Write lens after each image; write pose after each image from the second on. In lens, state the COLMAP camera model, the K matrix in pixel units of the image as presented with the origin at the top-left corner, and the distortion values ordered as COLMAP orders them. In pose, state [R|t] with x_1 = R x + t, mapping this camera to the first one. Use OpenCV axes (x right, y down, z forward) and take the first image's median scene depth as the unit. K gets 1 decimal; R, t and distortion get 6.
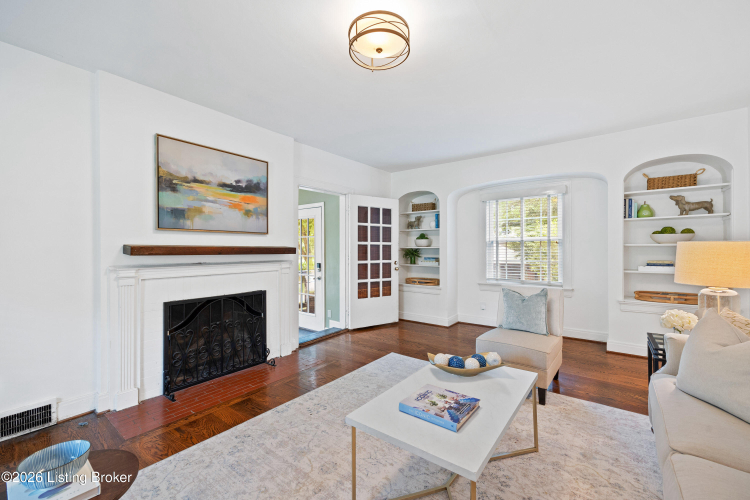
lens RADIAL K [[313.1, 0, 375.0], [0, 313.1, 250.0], [0, 0, 1]] dist [0.014035, -0.000109]
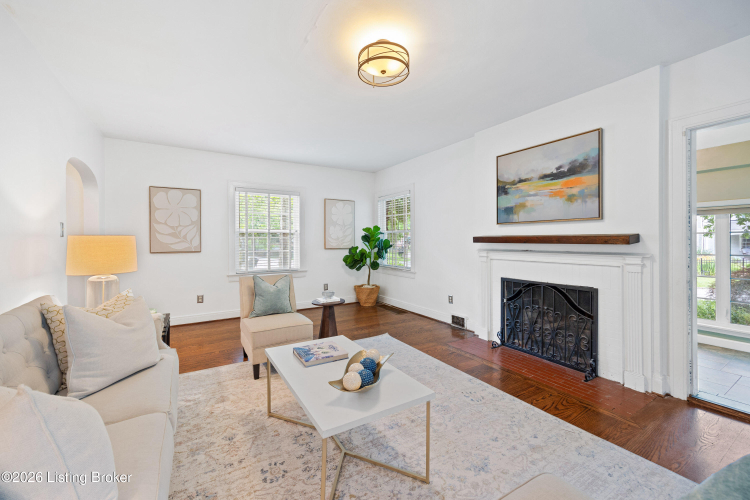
lens RADIAL K [[306.5, 0, 372.7], [0, 306.5, 239.3], [0, 0, 1]] dist [0.051308, -0.000023]
pose [[-0.353669, 0.008574, -0.935331, 0.604602], [0.009222, 0.999941, 0.005680, -0.008766], [0.935325, -0.006616, -0.353728, 0.733021]]
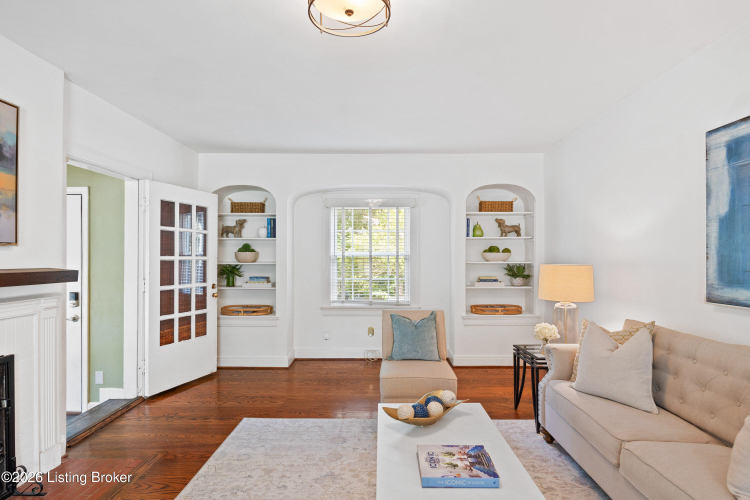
lens RADIAL K [[406.7, 0, 379.0], [0, 406.7, 256.7], [0, 0, 1]] dist [0.001282, -0.000227]
pose [[0.797617, 0.004398, 0.603148, -0.268065], [-0.001022, 0.999982, -0.005941, -0.028074], [-0.603163, 0.004122, 0.797607, 0.102964]]
